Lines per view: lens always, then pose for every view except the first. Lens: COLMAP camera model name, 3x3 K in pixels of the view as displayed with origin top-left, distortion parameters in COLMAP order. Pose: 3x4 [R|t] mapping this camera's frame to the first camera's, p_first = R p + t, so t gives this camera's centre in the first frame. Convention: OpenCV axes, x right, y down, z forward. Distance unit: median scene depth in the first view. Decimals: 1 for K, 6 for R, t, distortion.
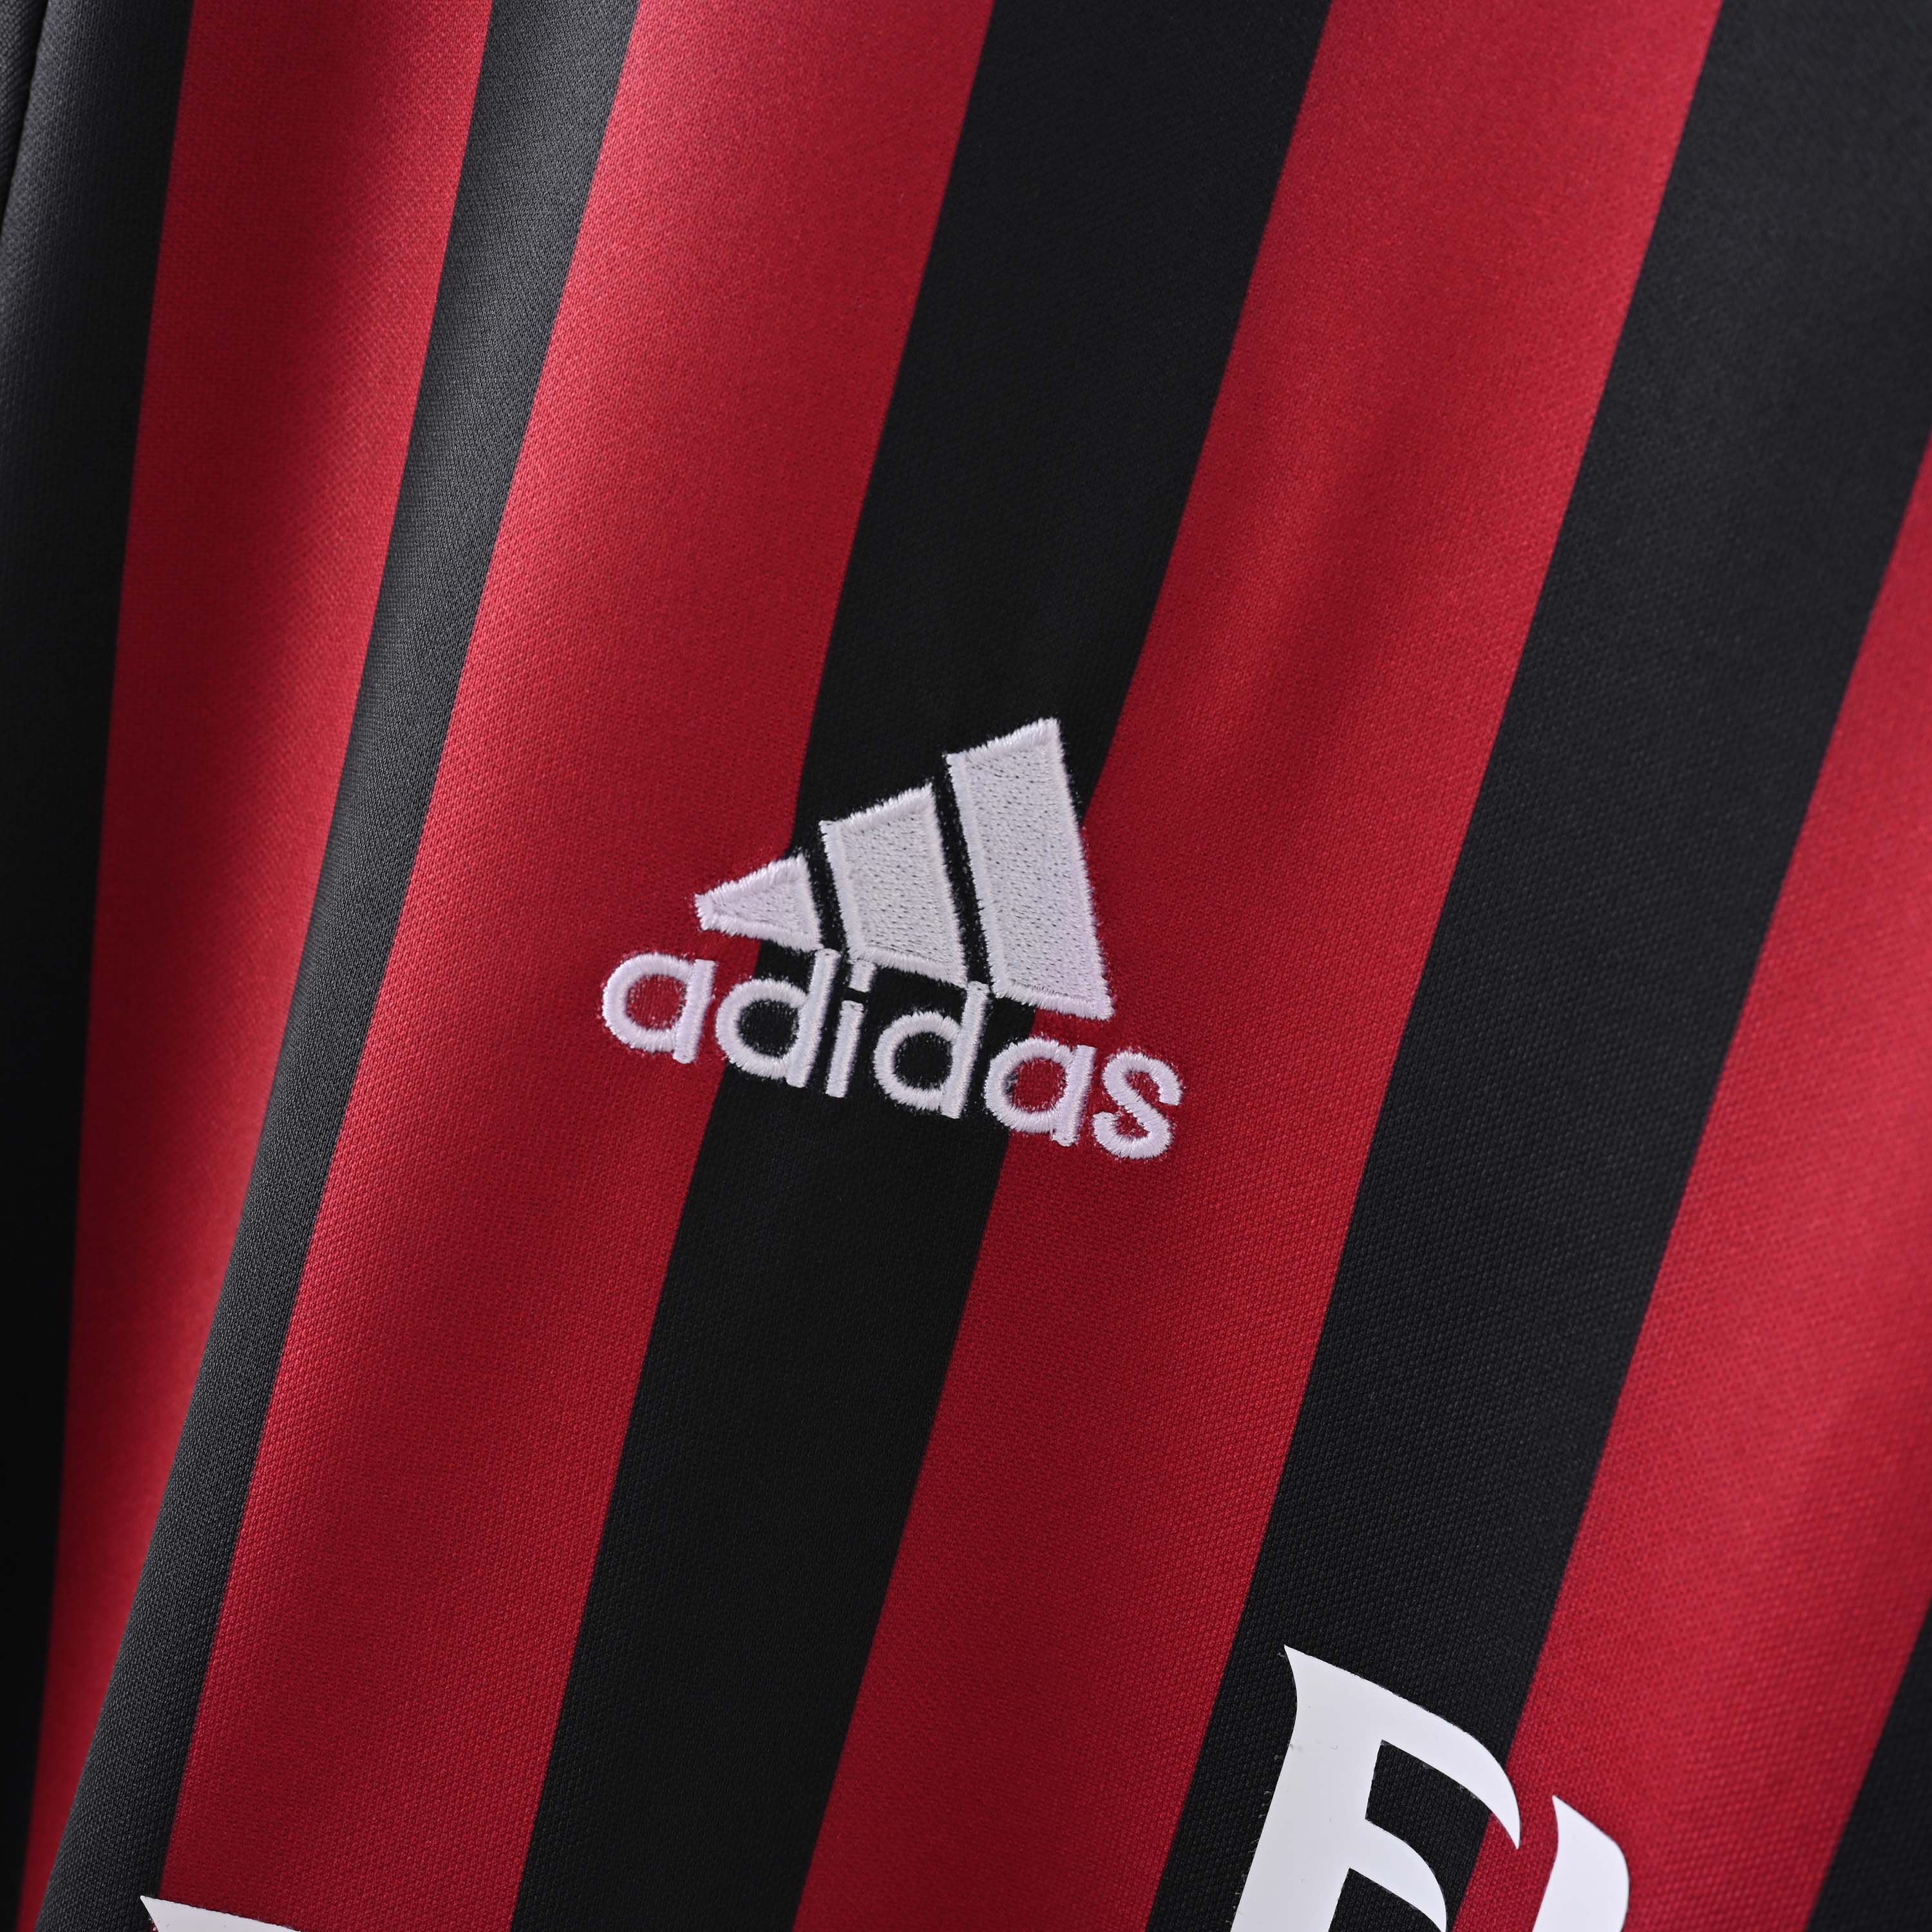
lens RADIAL K [[4163.3, 0, 964.2], [0, 4163.3, 951.3], [0, 0, 1]] dist [-0.003320, 0.000000]
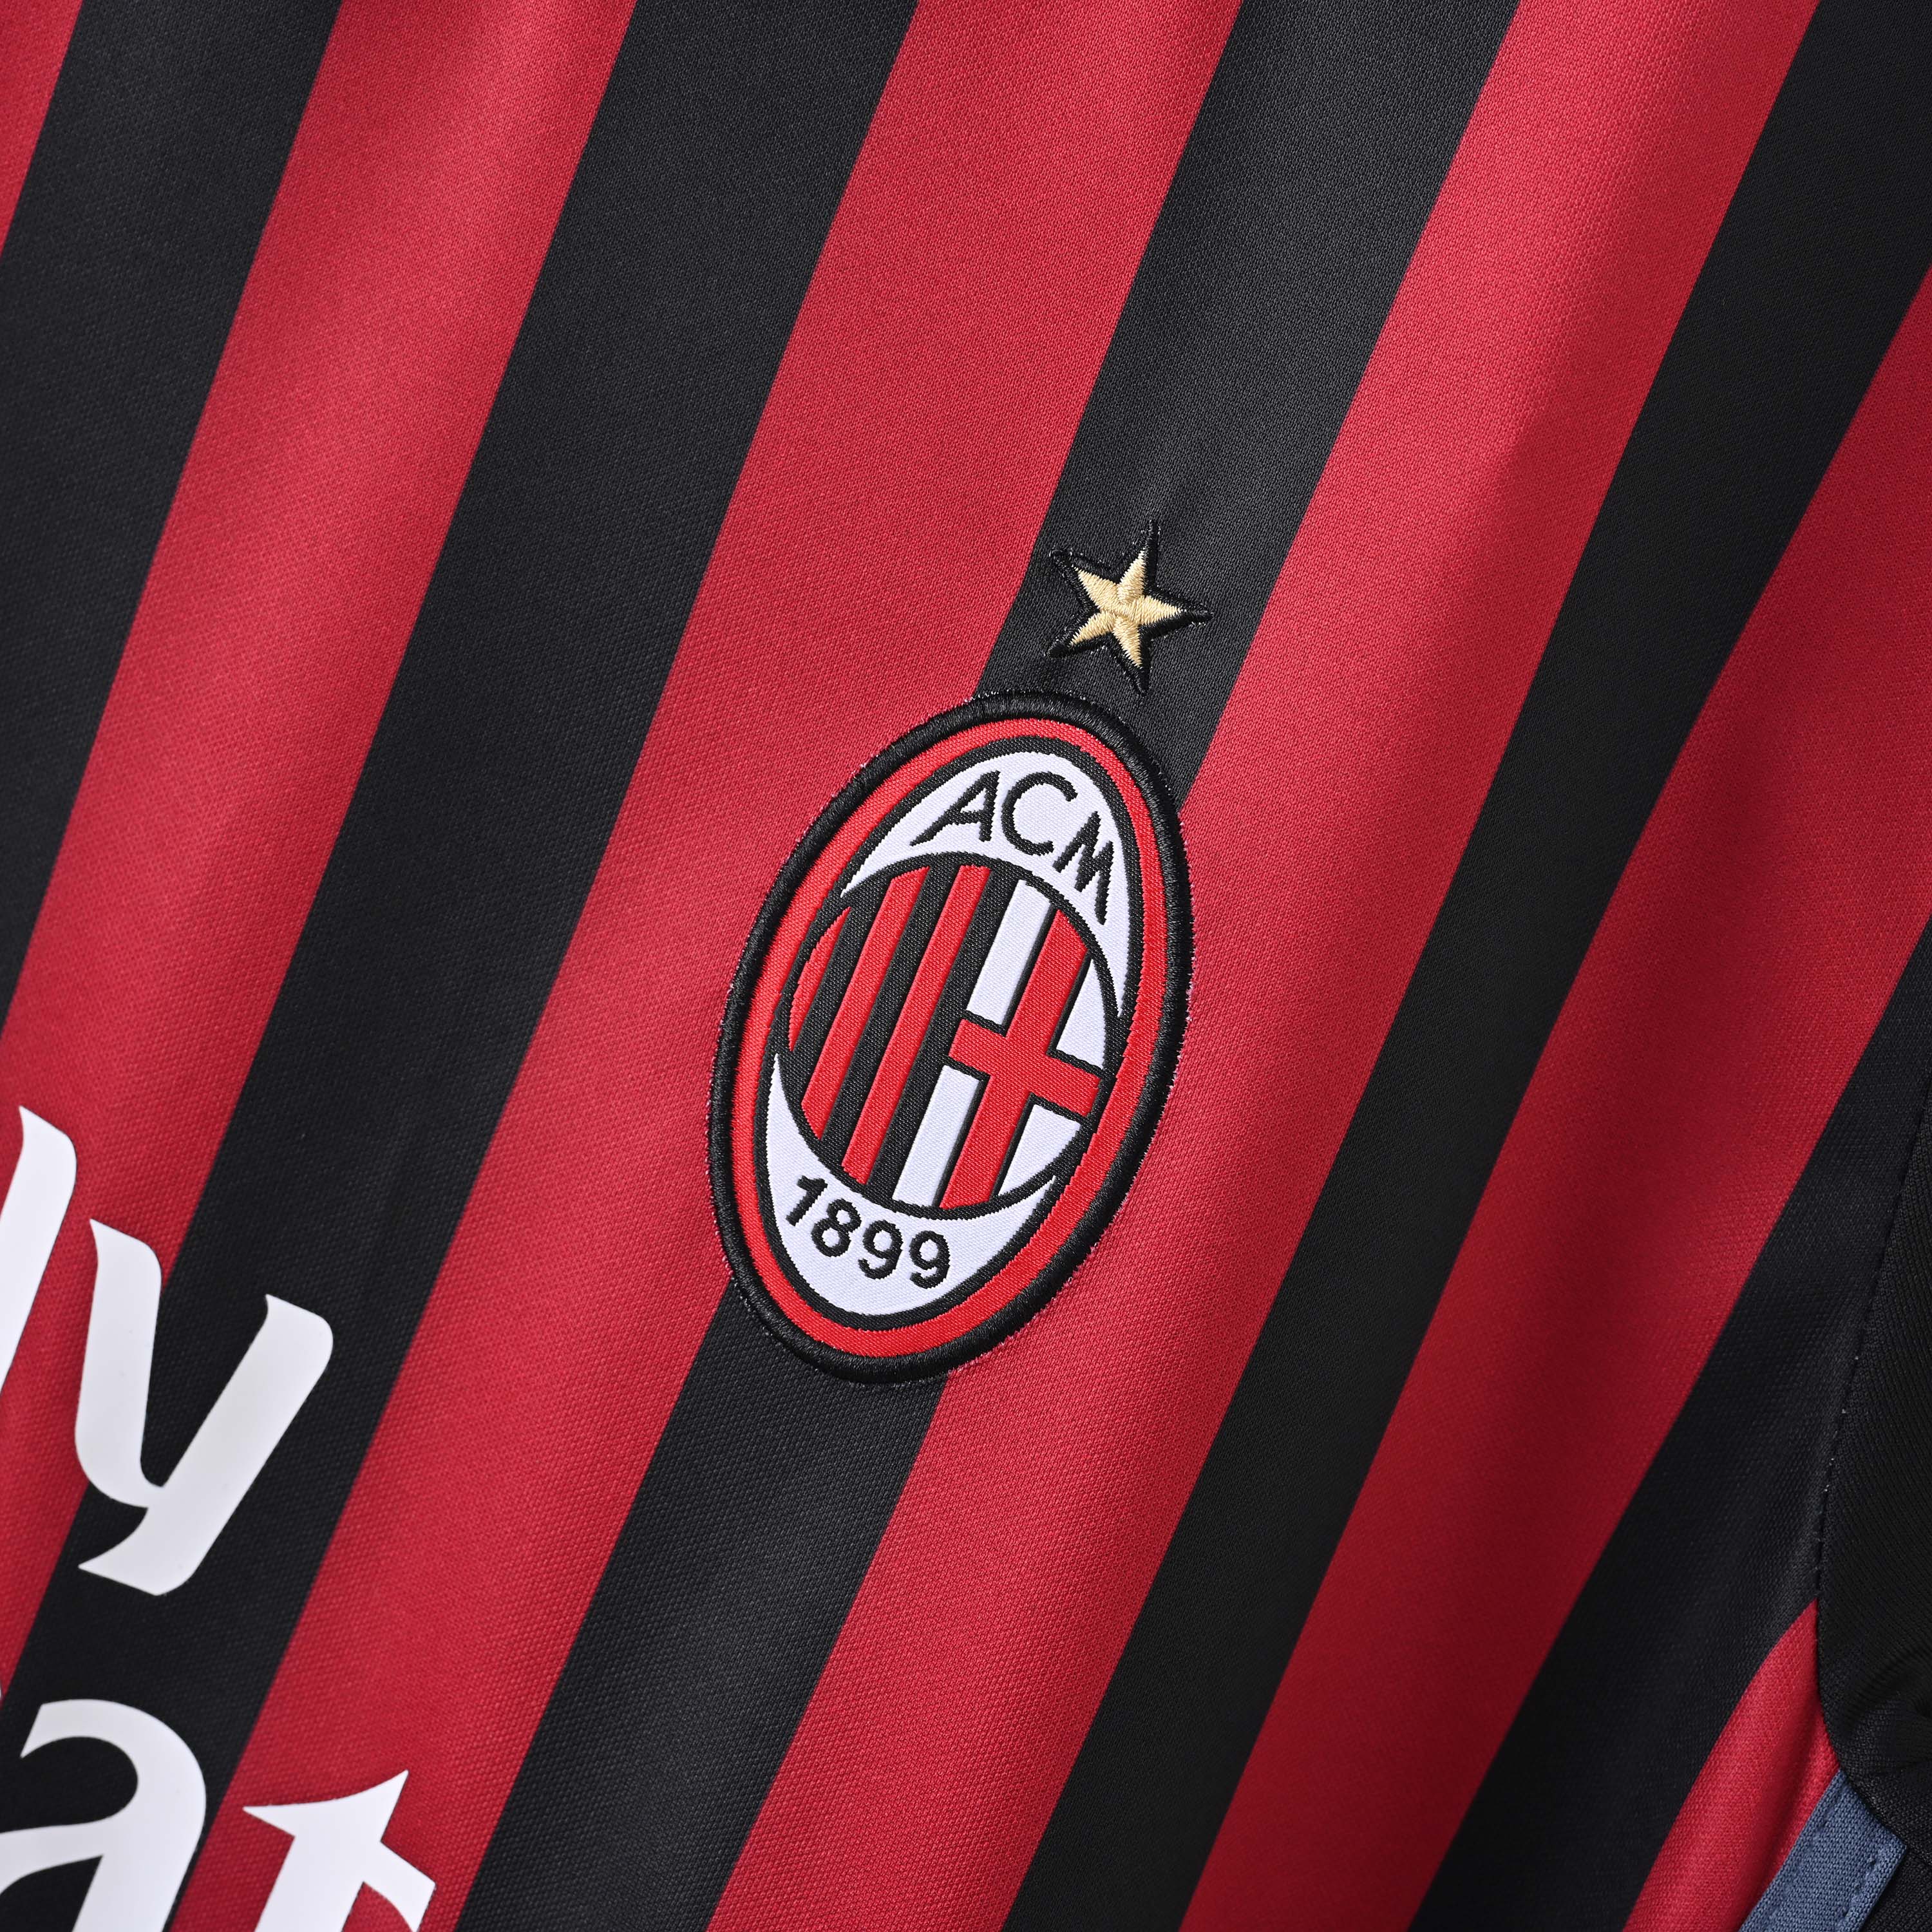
lens RADIAL K [[4163.3, 0, 967.9], [0, 4163.3, 976.8], [0, 0, 1]] dist [-0.003320, 0.000000]
pose [[0.933656, -0.004562, 0.358142, -0.055333], [-0.026779, 0.996231, 0.082500, 0.042751], [-0.357169, -0.086617, 0.930015, -0.365044]]
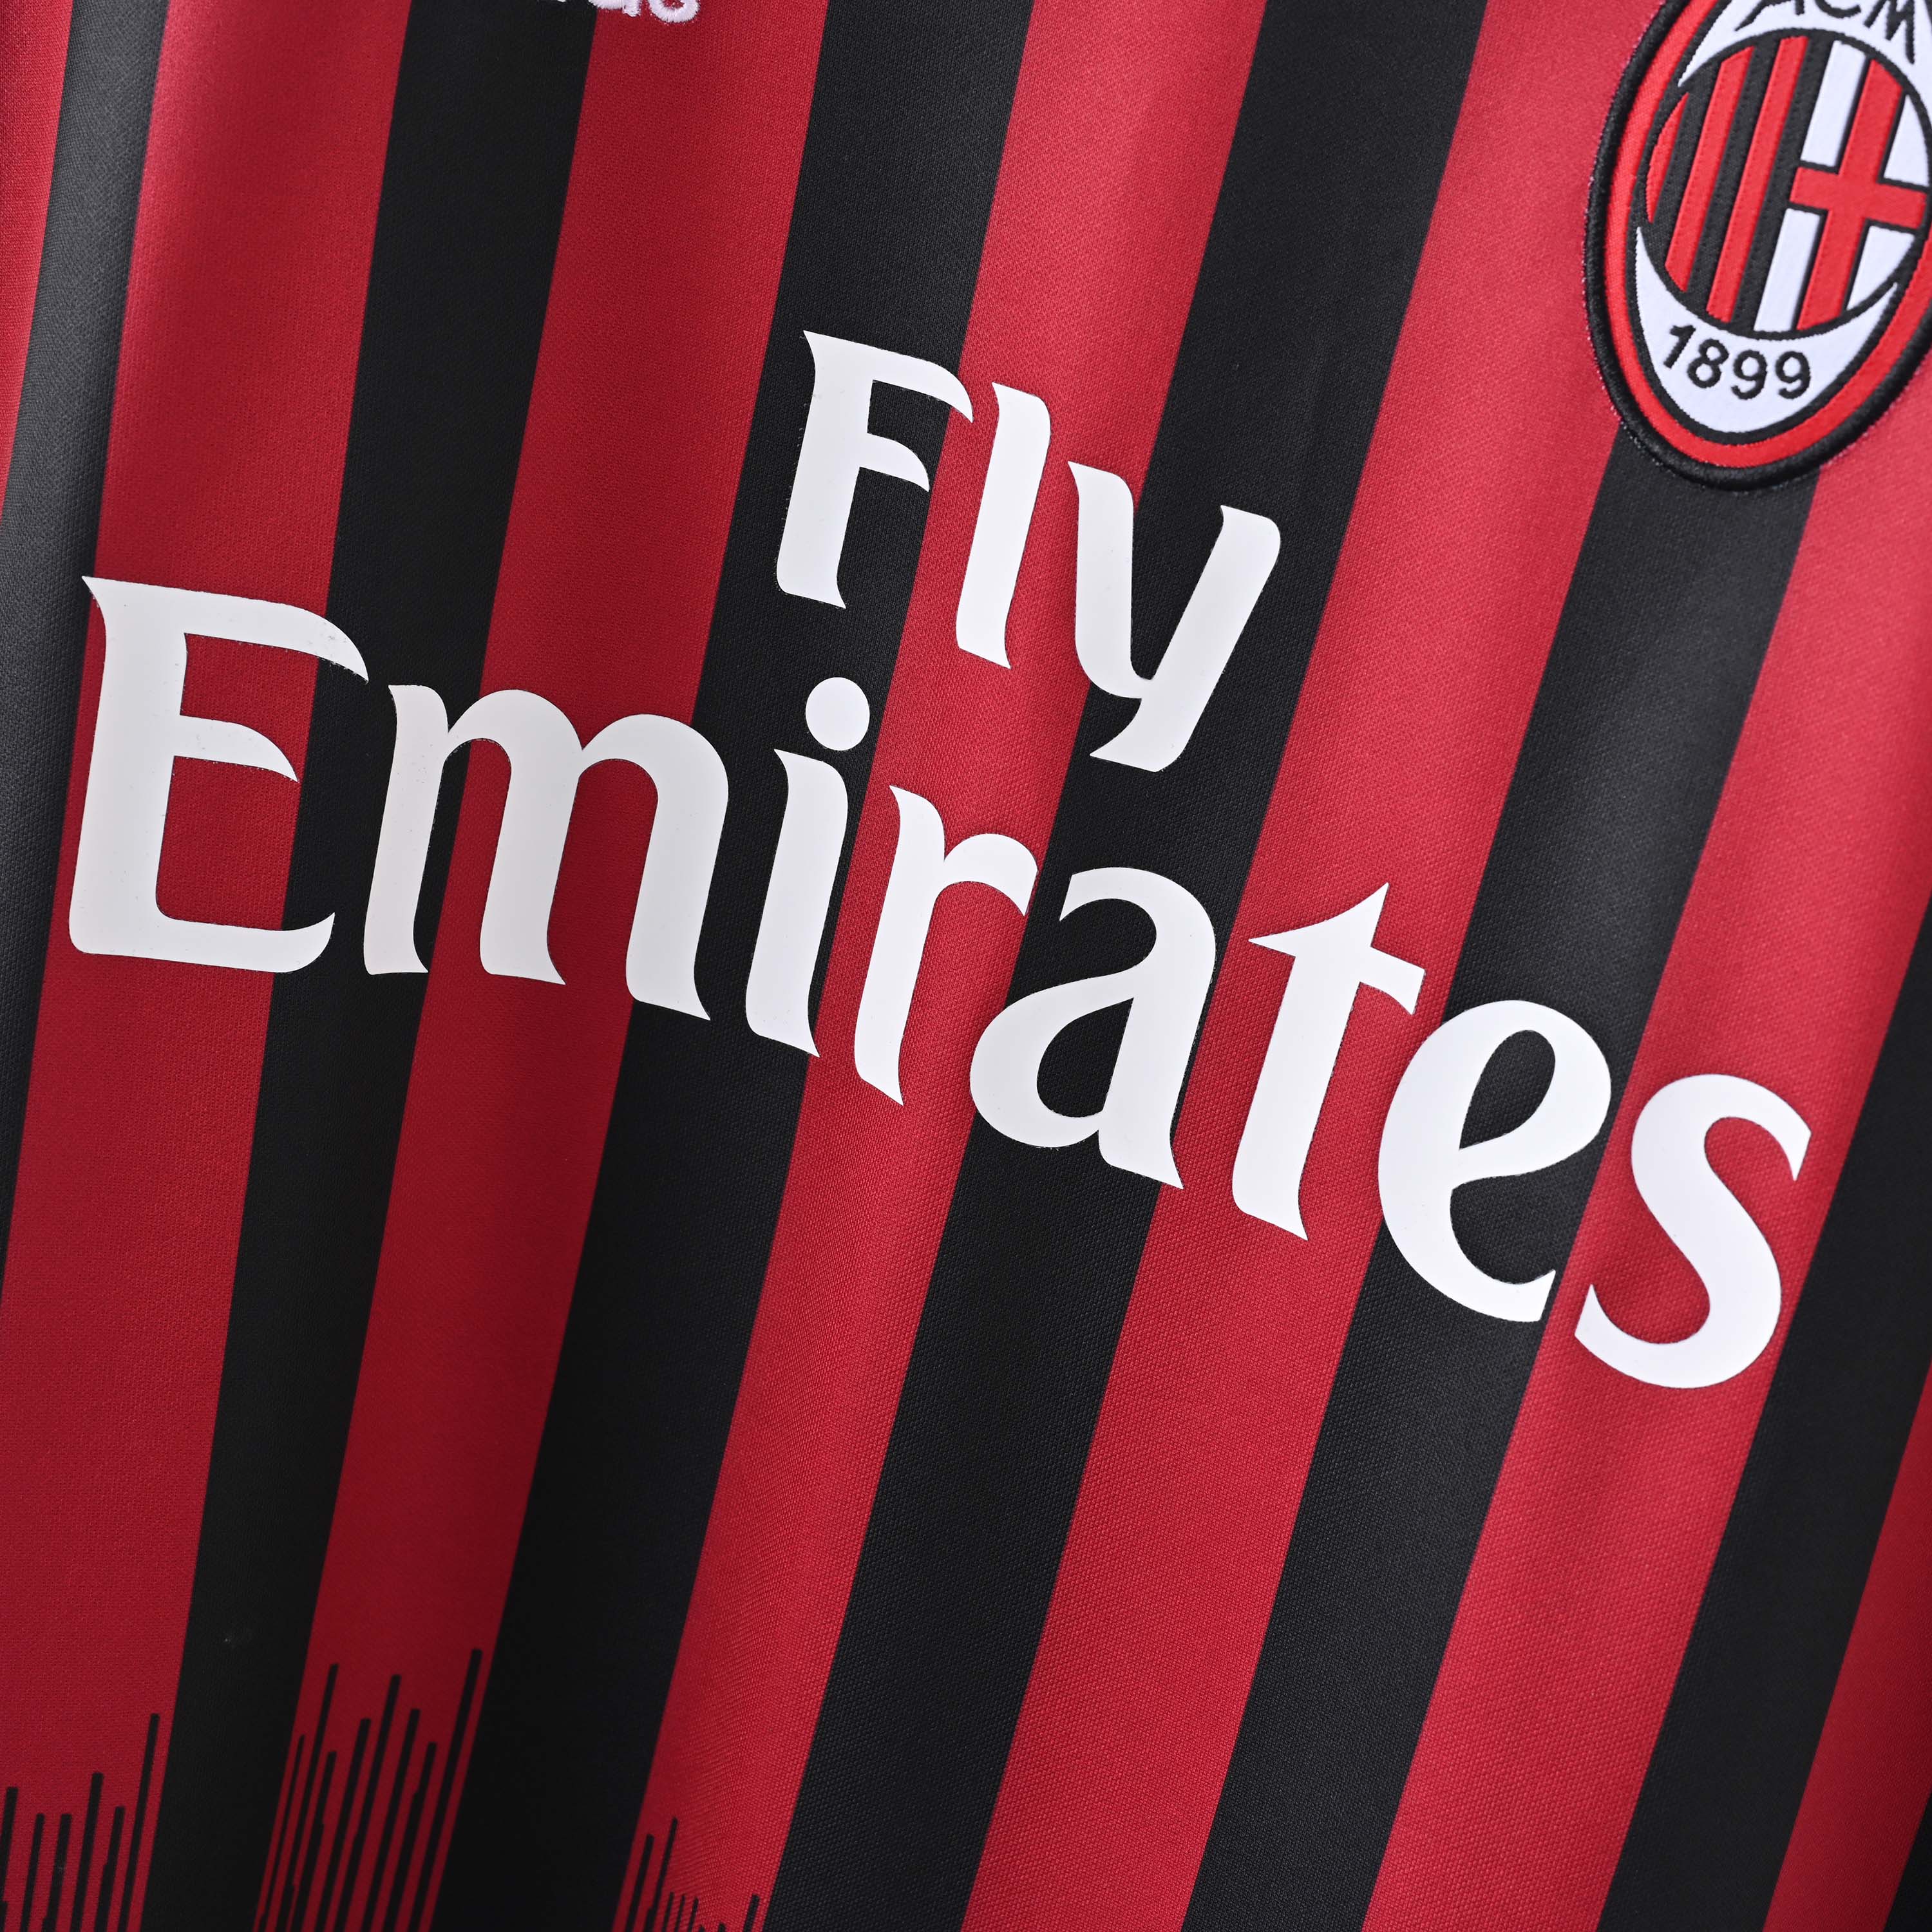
lens RADIAL K [[4163.3, 0, 950.3], [0, 4163.3, 955.4], [0, 0, 1]] dist [-0.003320, 0.000000]
pose [[0.954631, -0.134178, 0.265849, -0.340358], [0.105502, 0.987222, 0.119420, 0.232243], [-0.278475, -0.085955, 0.956589, -0.572446]]
